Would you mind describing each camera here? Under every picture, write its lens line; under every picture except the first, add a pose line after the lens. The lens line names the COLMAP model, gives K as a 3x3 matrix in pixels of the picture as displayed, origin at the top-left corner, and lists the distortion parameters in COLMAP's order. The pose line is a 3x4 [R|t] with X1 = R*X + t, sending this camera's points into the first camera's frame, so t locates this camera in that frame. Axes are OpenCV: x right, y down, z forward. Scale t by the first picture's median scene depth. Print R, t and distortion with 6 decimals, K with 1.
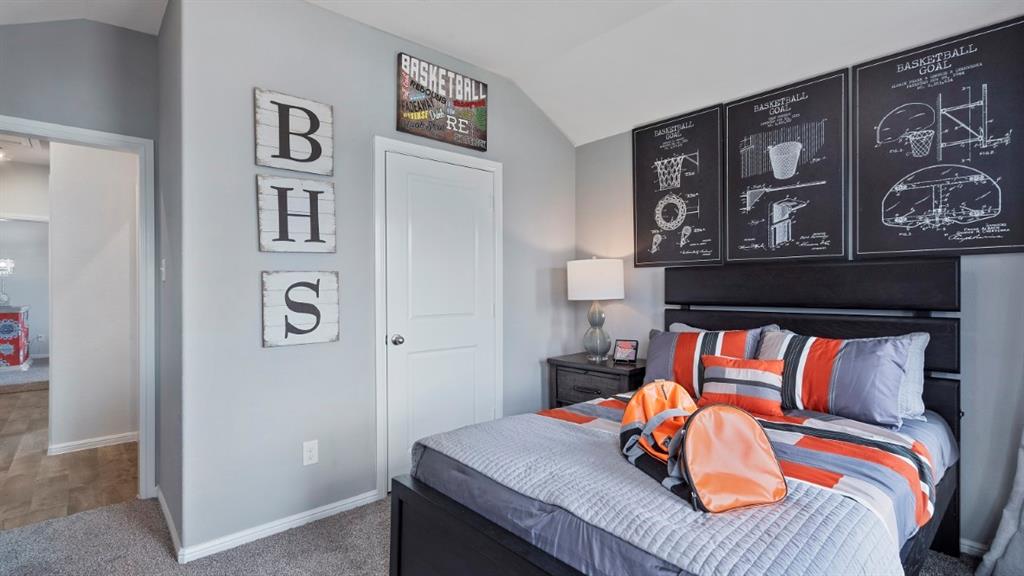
lens RADIAL K [[482.1, 0, 512.0], [0, 482.1, 288.0], [0, 0, 1]] dist [-0.001175, 0.000248]
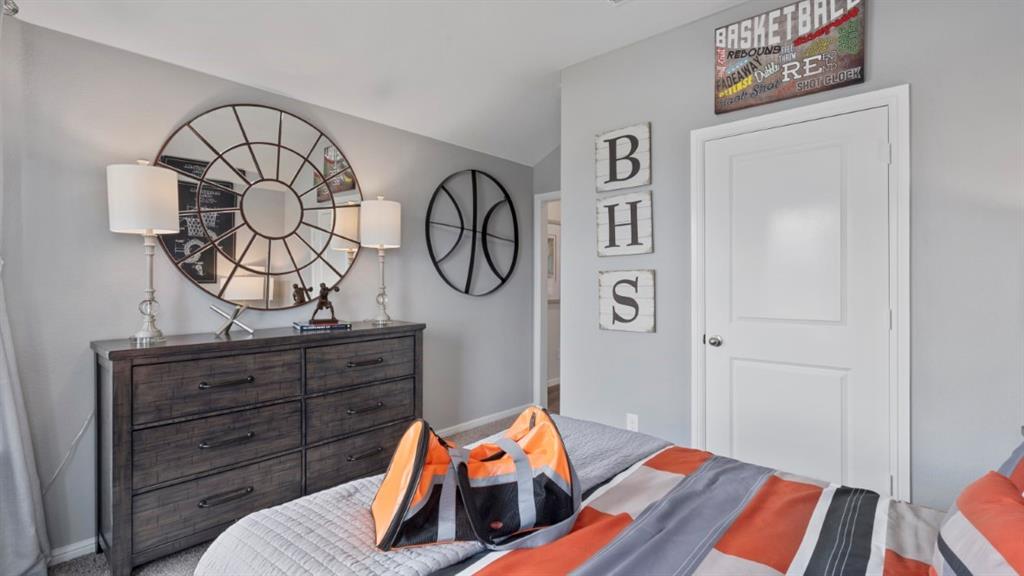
lens RADIAL K [[482.1, 0, 512.0], [0, 482.1, 288.0], [0, 0, 1]] dist [-0.001175, 0.000248]
pose [[0.102979, 0.008342, -0.994649, 0.479406], [-0.009692, 0.999926, 0.007383, 0.001760], [0.994636, 0.008880, 0.103052, 0.385855]]
